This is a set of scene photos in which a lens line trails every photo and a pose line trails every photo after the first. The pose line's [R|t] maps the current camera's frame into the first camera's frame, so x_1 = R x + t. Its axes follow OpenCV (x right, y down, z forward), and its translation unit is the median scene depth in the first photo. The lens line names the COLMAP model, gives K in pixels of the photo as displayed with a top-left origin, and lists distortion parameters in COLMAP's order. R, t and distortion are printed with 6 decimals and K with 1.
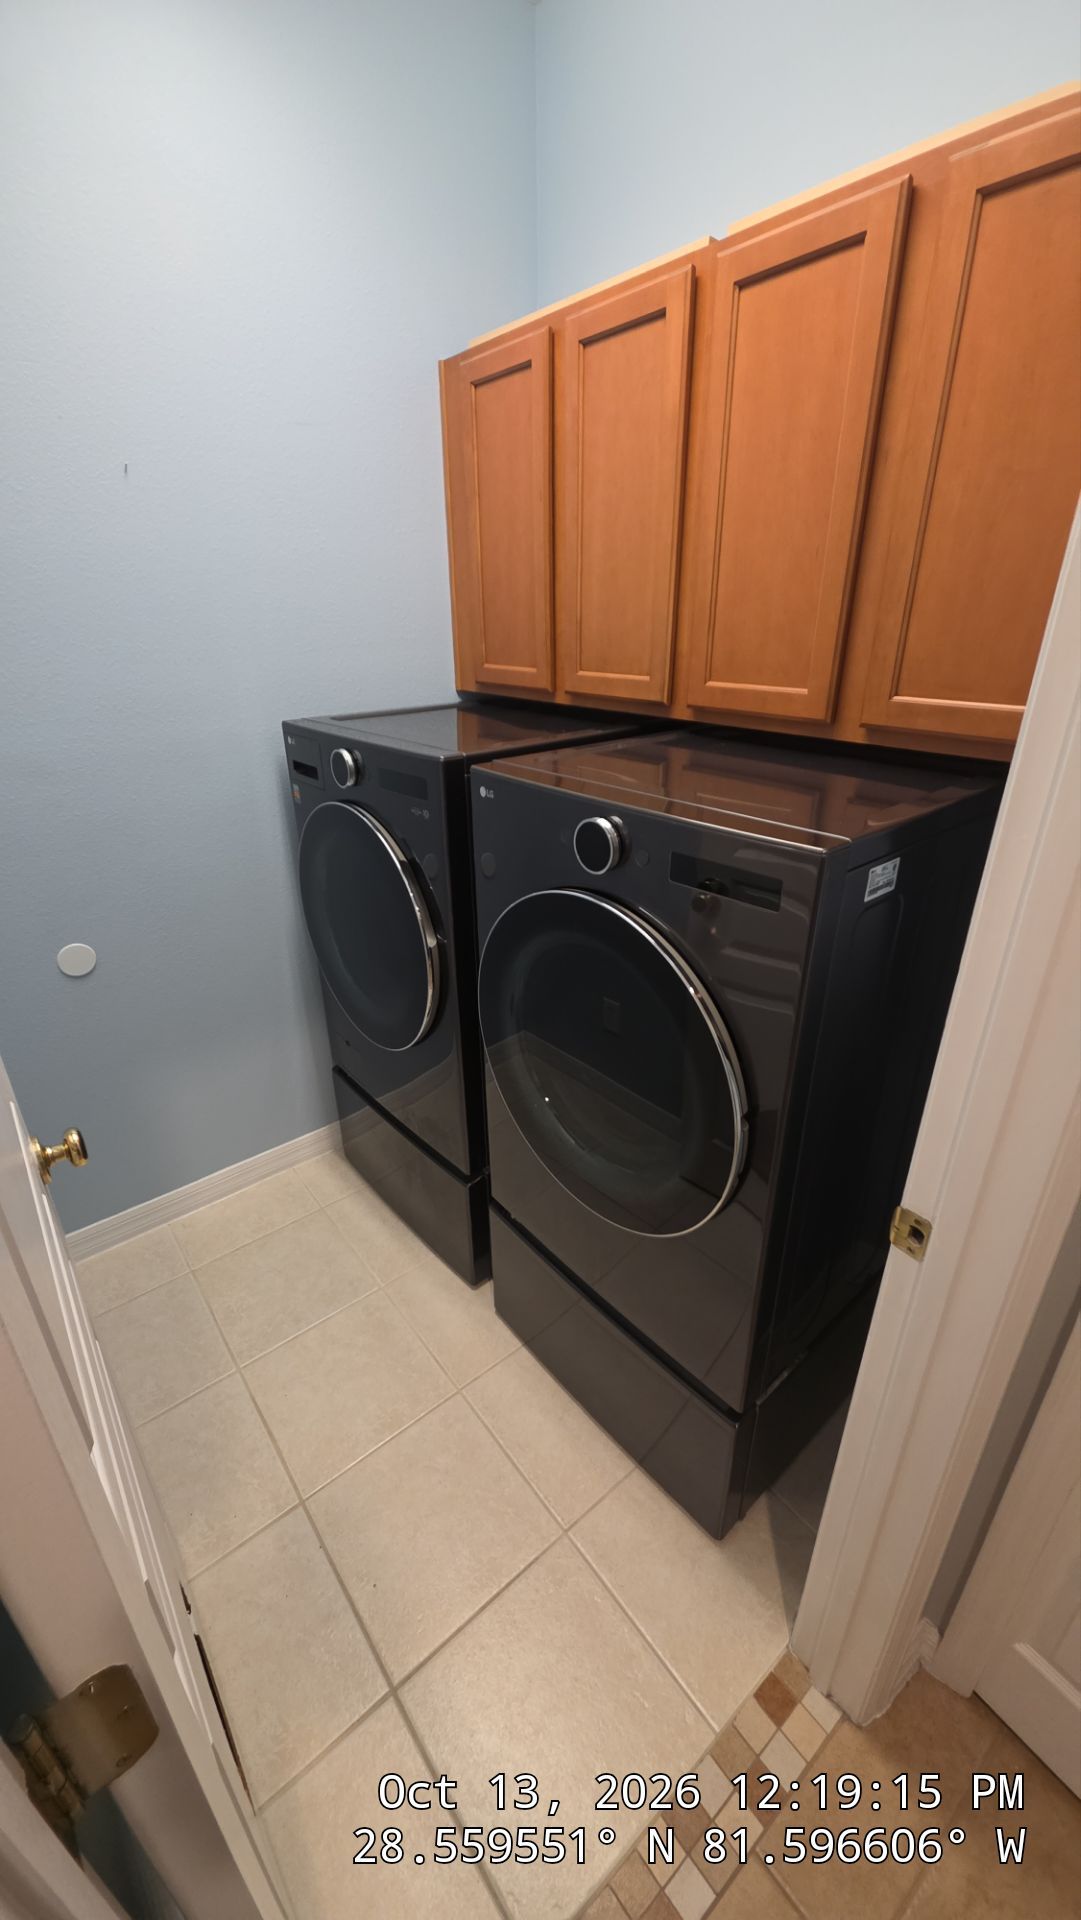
lens RADIAL K [[765.5, 0, 534.7], [0, 765.5, 962.3], [0, 0, 1]] dist [-0.003196, -0.000519]
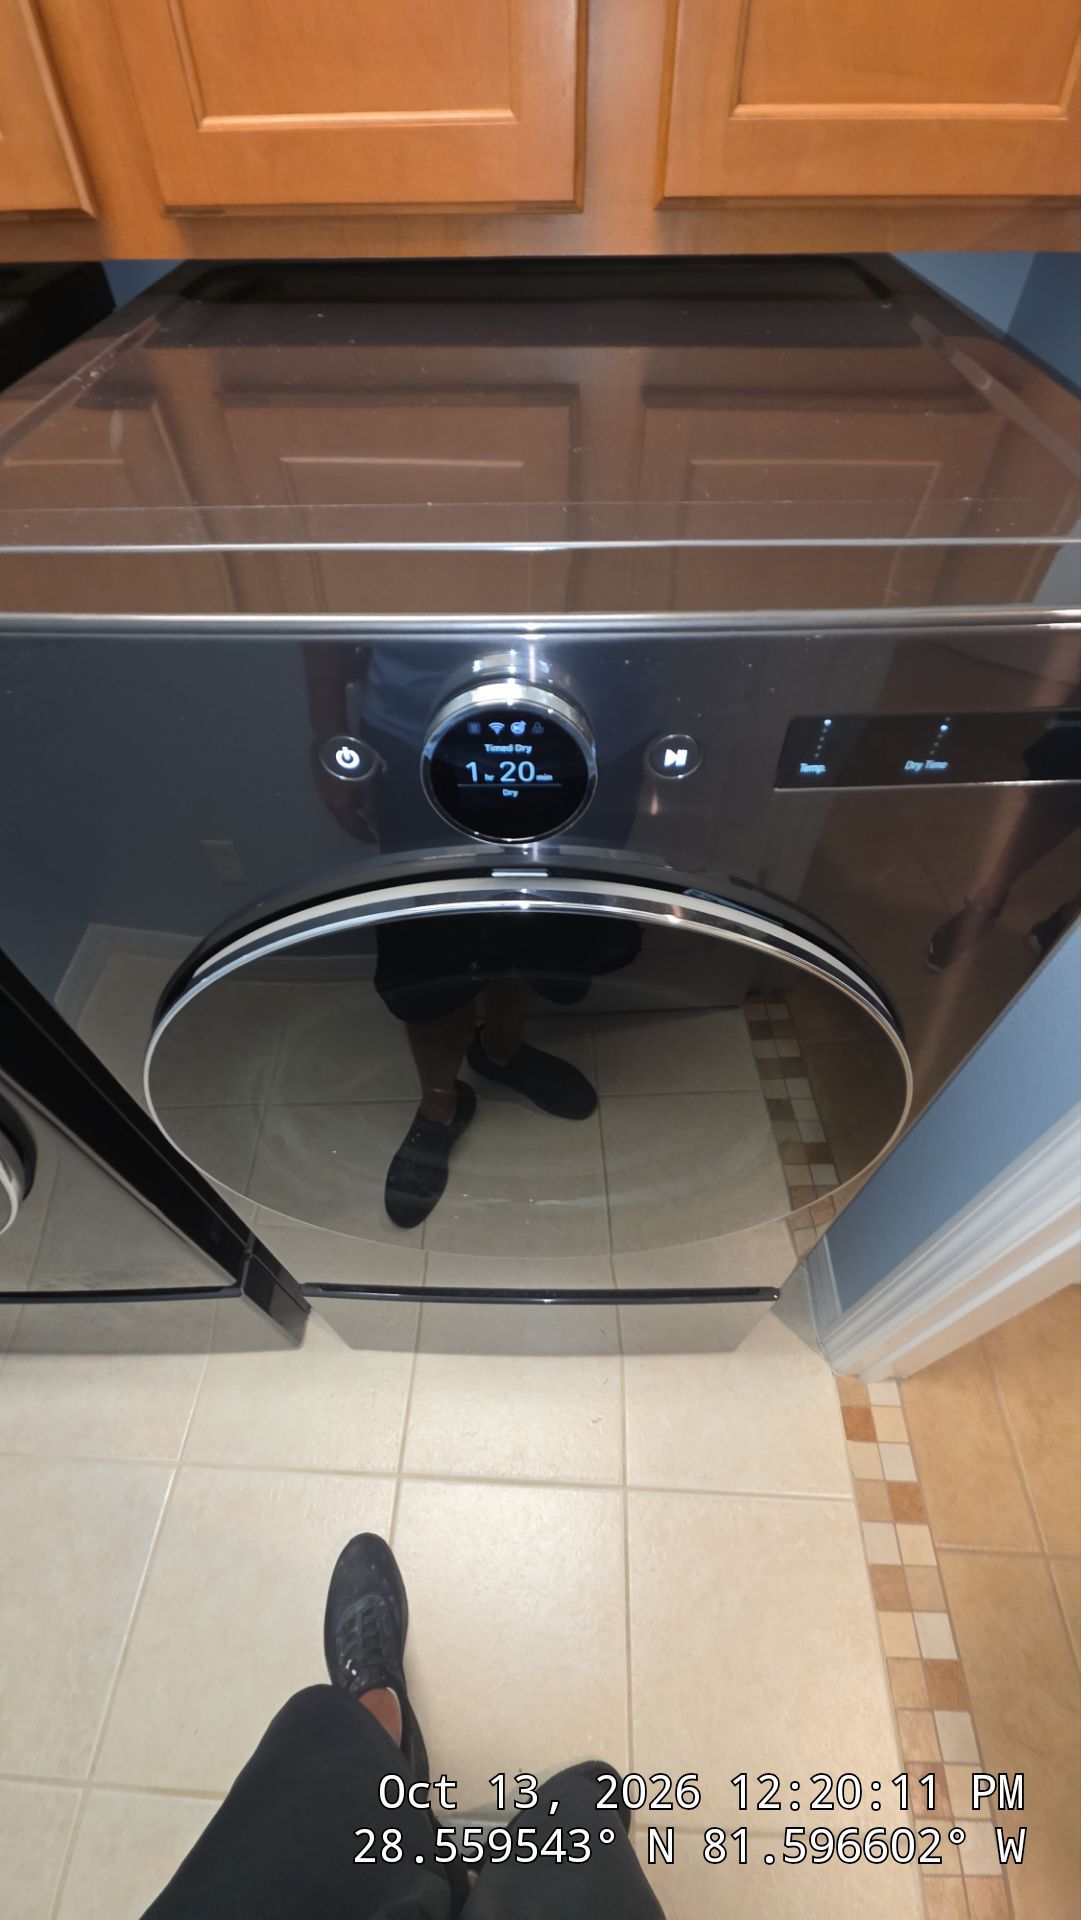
lens RADIAL K [[765.5, 0, 544.4], [0, 765.5, 958.2], [0, 0, 1]] dist [-0.003196, -0.000519]
pose [[0.655072, -0.583650, 0.479827, -0.091864], [0.325924, 0.791213, 0.517452, -0.209473], [-0.681655, -0.182581, 0.708527, 0.638293]]
